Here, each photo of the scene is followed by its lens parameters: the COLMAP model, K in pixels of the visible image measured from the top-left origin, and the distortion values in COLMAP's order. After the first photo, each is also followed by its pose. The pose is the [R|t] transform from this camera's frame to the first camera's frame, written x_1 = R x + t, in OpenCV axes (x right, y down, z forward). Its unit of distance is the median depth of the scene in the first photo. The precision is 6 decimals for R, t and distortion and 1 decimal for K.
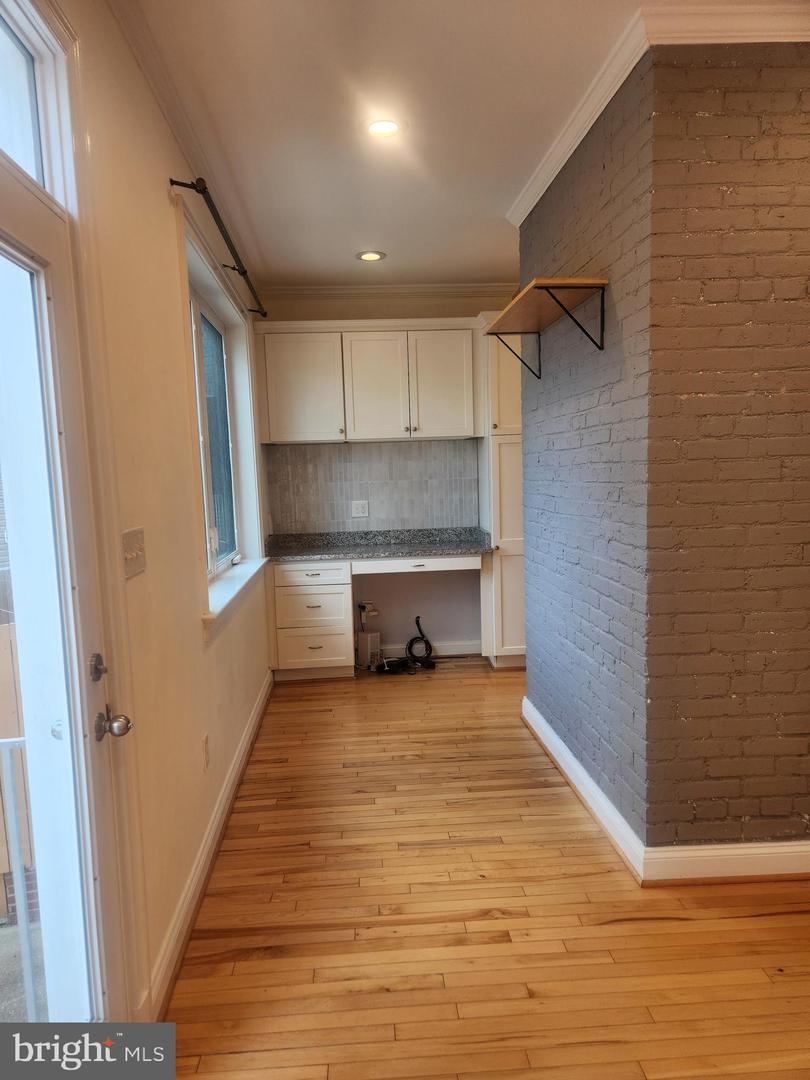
lens RADIAL K [[708.0, 0, 400.2], [0, 708.0, 543.3], [0, 0, 1]] dist [-0.040762, -0.001777]
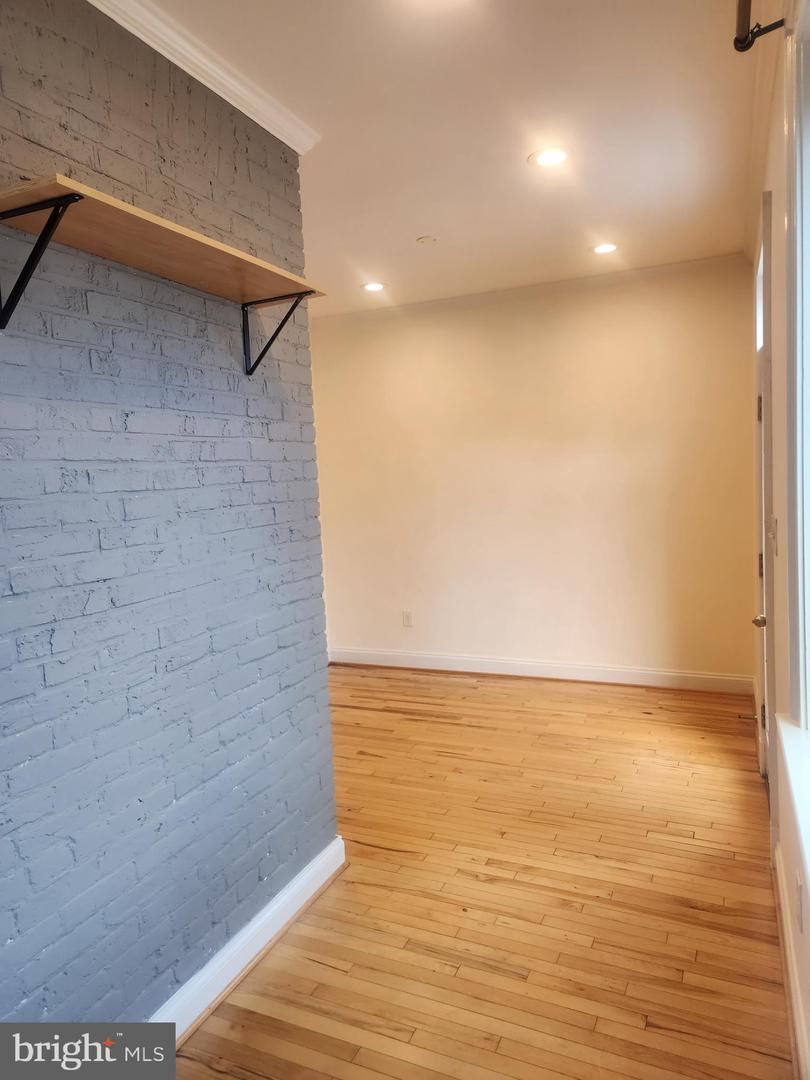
lens RADIAL K [[708.0, 0, 401.5], [0, 708.0, 535.1], [0, 0, 1]] dist [-0.040762, -0.001777]
pose [[-0.875389, 0.045243, 0.481298, -0.309927], [0.141468, 0.976001, 0.165556, -0.214907], [-0.462257, 0.213015, -0.860781, 1.851493]]
